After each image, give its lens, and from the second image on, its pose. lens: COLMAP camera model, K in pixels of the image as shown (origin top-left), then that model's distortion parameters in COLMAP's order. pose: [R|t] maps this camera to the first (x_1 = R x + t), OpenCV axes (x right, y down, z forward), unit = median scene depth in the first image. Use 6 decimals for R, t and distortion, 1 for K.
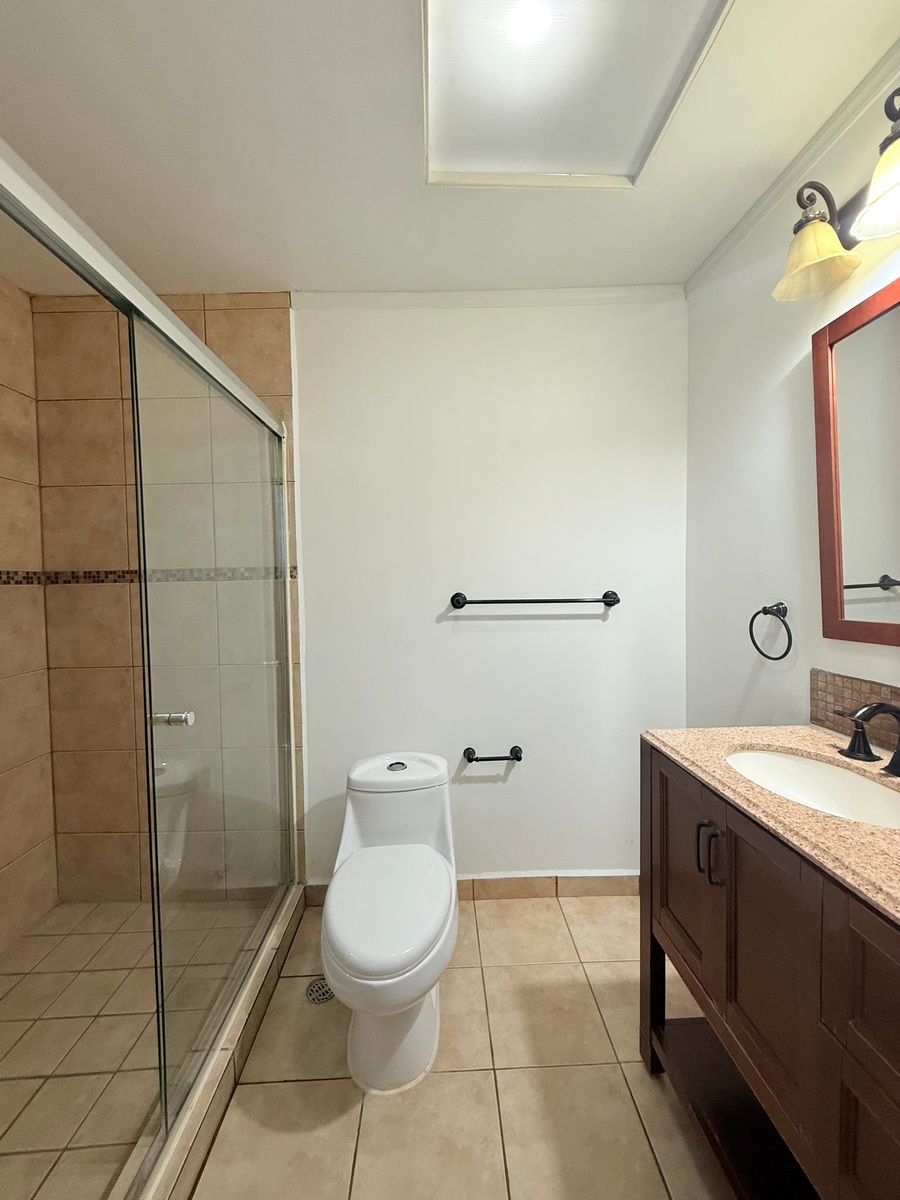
lens RADIAL K [[491.1, 0, 452.3], [0, 491.1, 596.9], [0, 0, 1]] dist [0.011070, -0.000418]
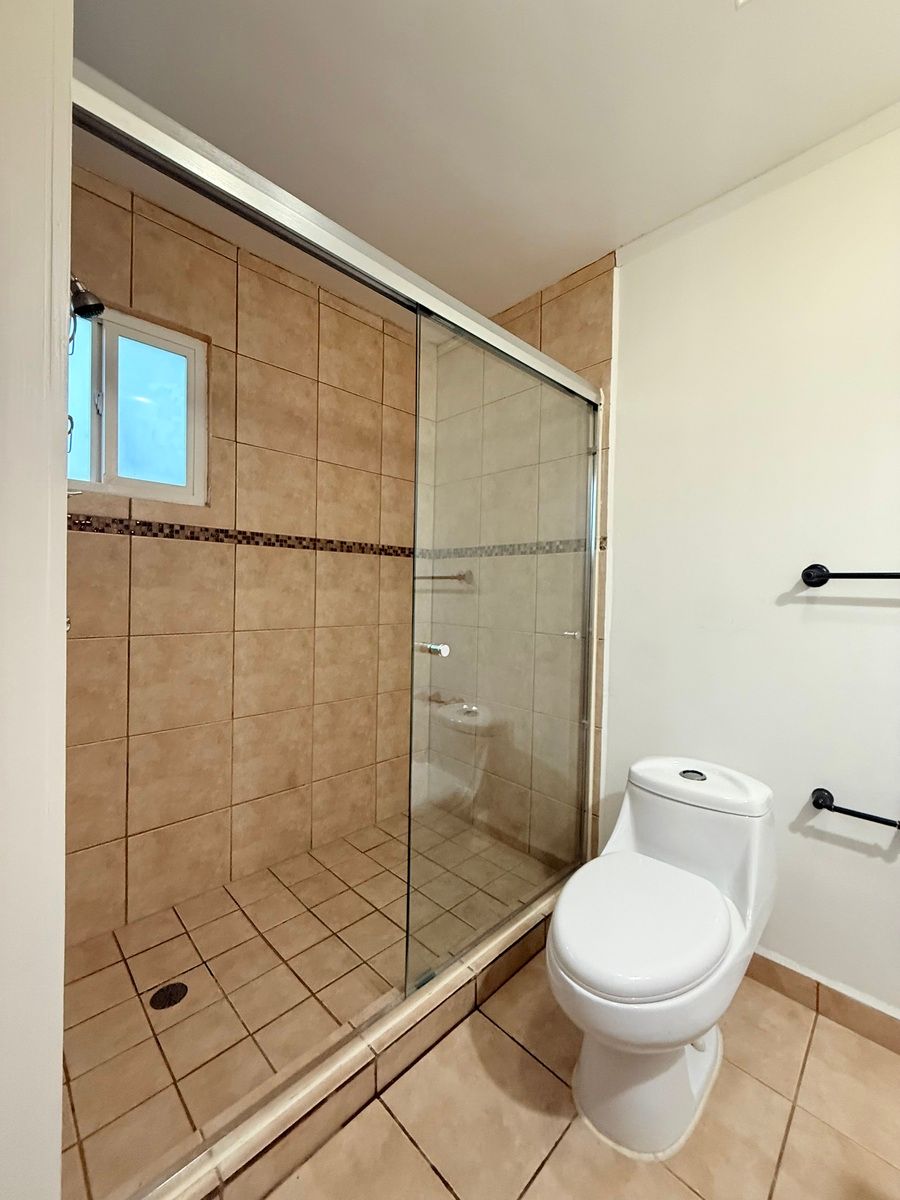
lens RADIAL K [[491.1, 0, 452.3], [0, 491.1, 596.9], [0, 0, 1]] dist [0.011070, -0.000418]
pose [[0.680831, 0.041841, -0.731244, 0.186509], [-0.059864, 0.998206, 0.001379, 0.071671], [0.729990, 0.042836, 0.682114, 0.140621]]
